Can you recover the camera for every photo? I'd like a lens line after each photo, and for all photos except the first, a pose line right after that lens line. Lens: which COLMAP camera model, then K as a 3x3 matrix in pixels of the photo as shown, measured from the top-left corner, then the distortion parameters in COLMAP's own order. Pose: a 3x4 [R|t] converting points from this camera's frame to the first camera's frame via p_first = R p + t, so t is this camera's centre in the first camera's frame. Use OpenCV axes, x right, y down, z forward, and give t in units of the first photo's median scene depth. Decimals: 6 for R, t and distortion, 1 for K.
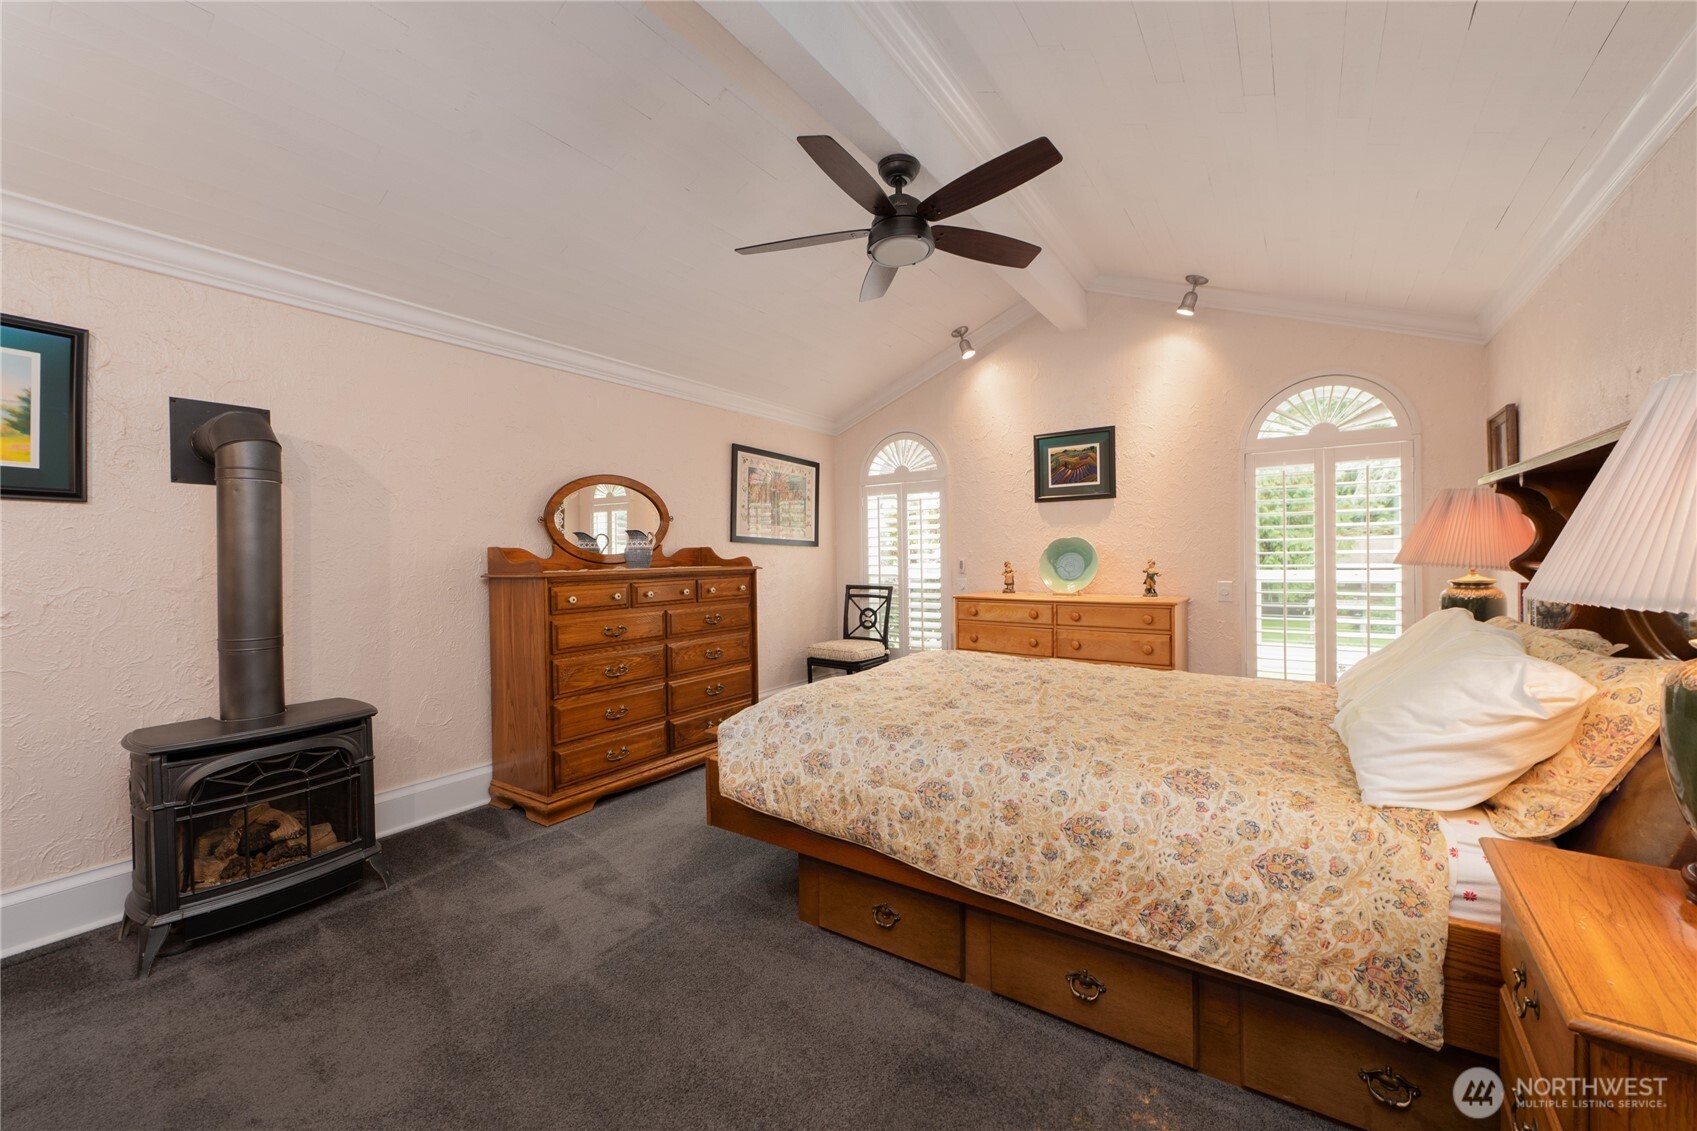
lens RADIAL K [[661.0, 0, 846.6], [0, 661.0, 552.8], [0, 0, 1]] dist [-0.001366, -0.000426]
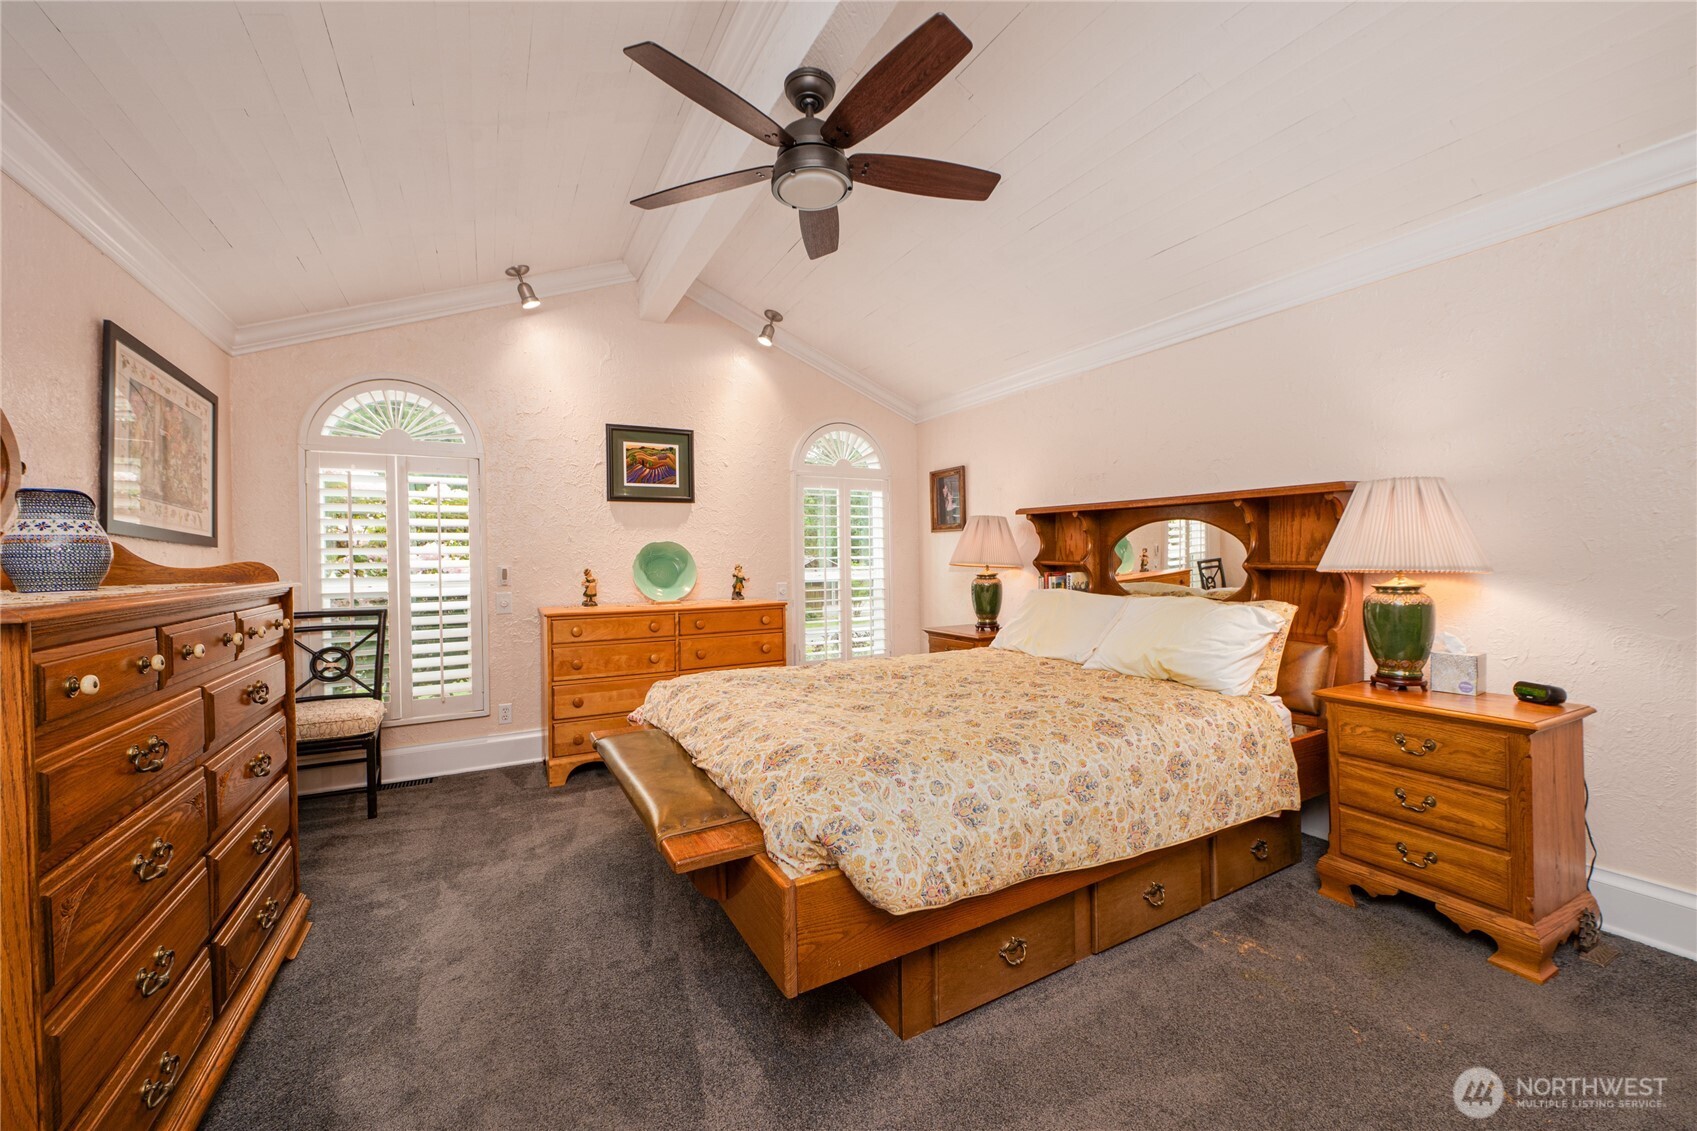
lens RADIAL K [[661.0, 0, 846.6], [0, 661.0, 552.8], [0, 0, 1]] dist [-0.001366, -0.000426]
pose [[0.443061, 0.010773, 0.896427, -0.389089], [0.005910, 0.999871, -0.014938, 0.008086], [-0.896472, 0.011916, 0.442940, 0.363327]]
